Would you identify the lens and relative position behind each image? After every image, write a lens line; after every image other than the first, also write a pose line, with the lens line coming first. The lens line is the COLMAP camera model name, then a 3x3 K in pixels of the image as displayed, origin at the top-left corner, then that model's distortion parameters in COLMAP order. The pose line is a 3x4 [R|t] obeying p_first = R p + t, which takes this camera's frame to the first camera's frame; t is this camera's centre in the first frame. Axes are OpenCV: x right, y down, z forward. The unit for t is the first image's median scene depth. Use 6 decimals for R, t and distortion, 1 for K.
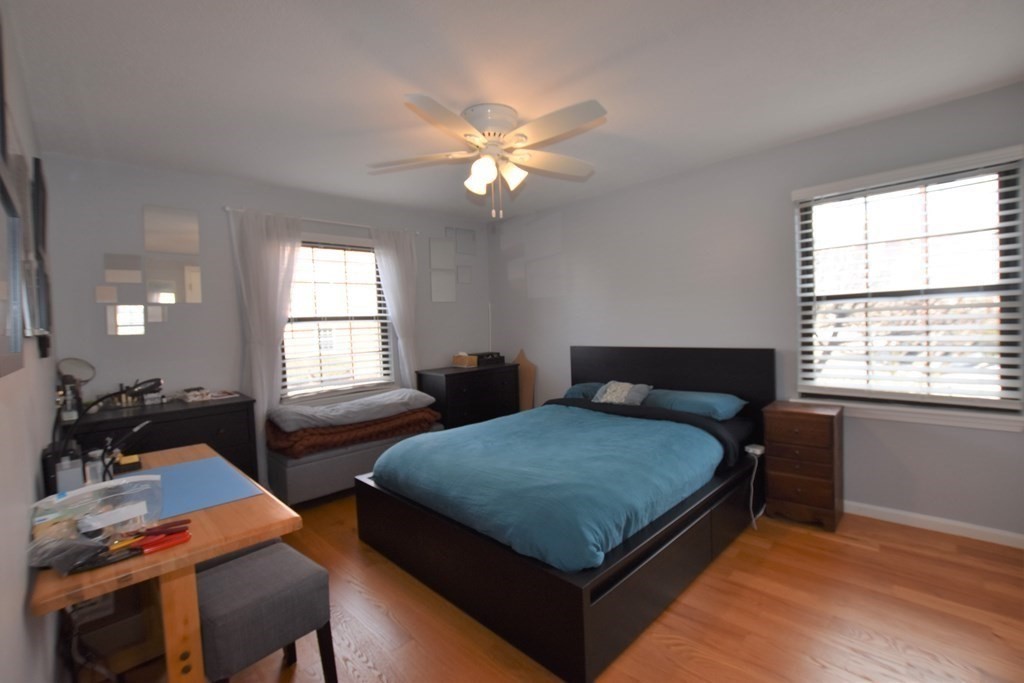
lens RADIAL K [[453.0, 0, 513.5], [0, 453.0, 337.0], [0, 0, 1]] dist [-0.037164, 0.008364]
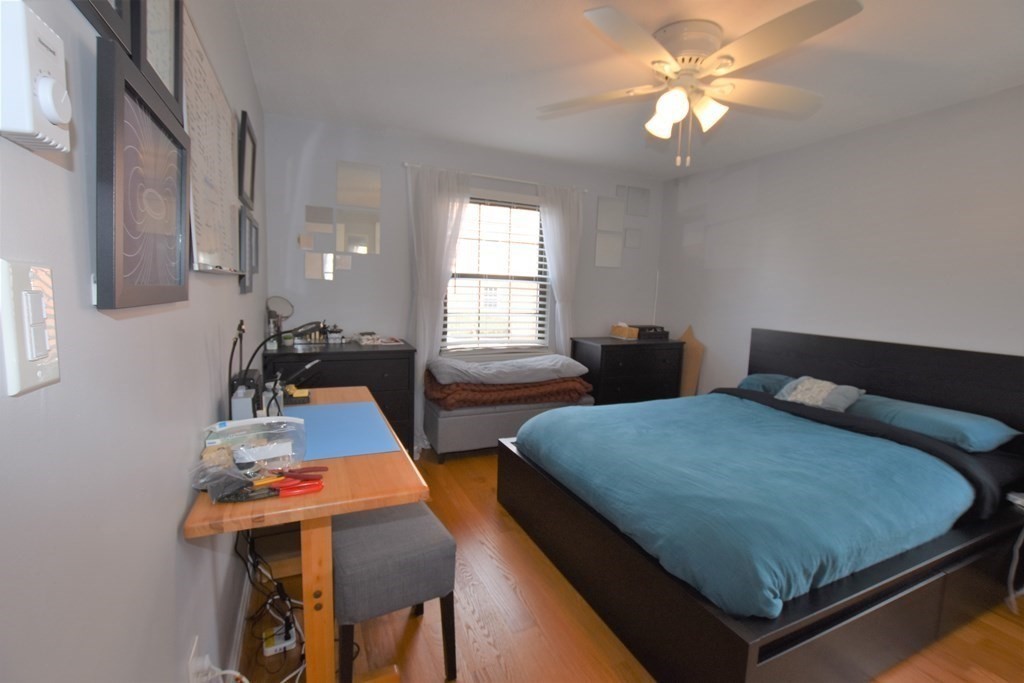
lens RADIAL K [[453.0, 0, 513.5], [0, 453.0, 337.0], [0, 0, 1]] dist [-0.037164, 0.008364]
pose [[0.936667, 0.106584, -0.333608, -0.017214], [-0.081957, 0.992824, 0.087086, 0.000583], [0.340496, -0.054229, 0.938681, 0.100062]]
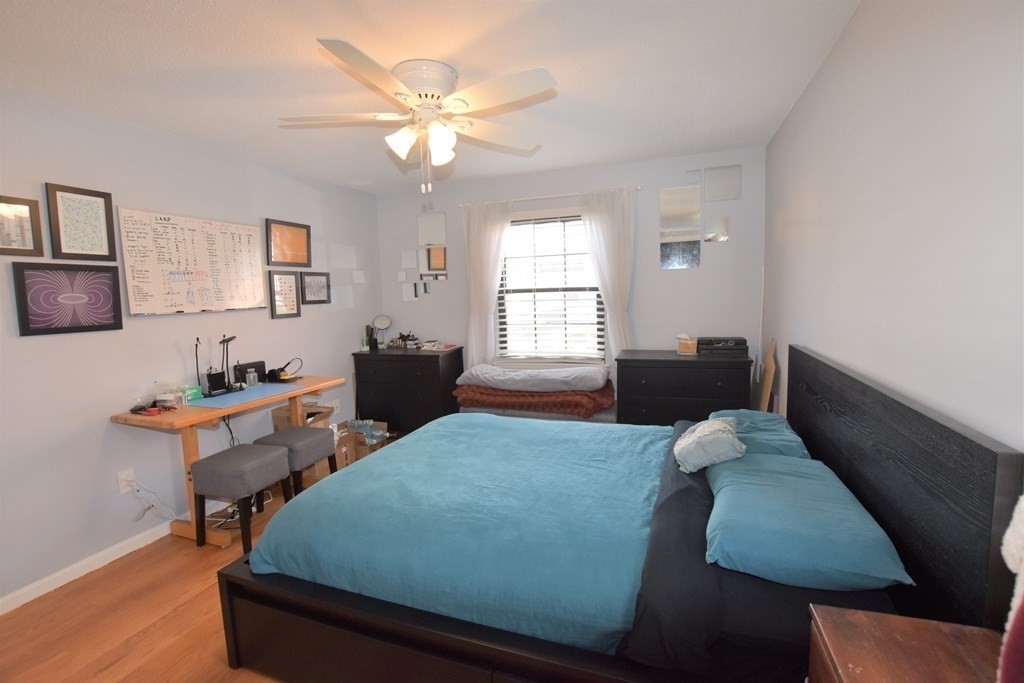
lens RADIAL K [[453.0, 0, 513.5], [0, 453.0, 337.0], [0, 0, 1]] dist [-0.037164, 0.008364]
pose [[0.437465, 0.114034, -0.891976, 0.802443], [-0.019434, 0.992894, 0.117405, -0.083783], [0.899025, -0.034025, 0.436573, 0.707274]]
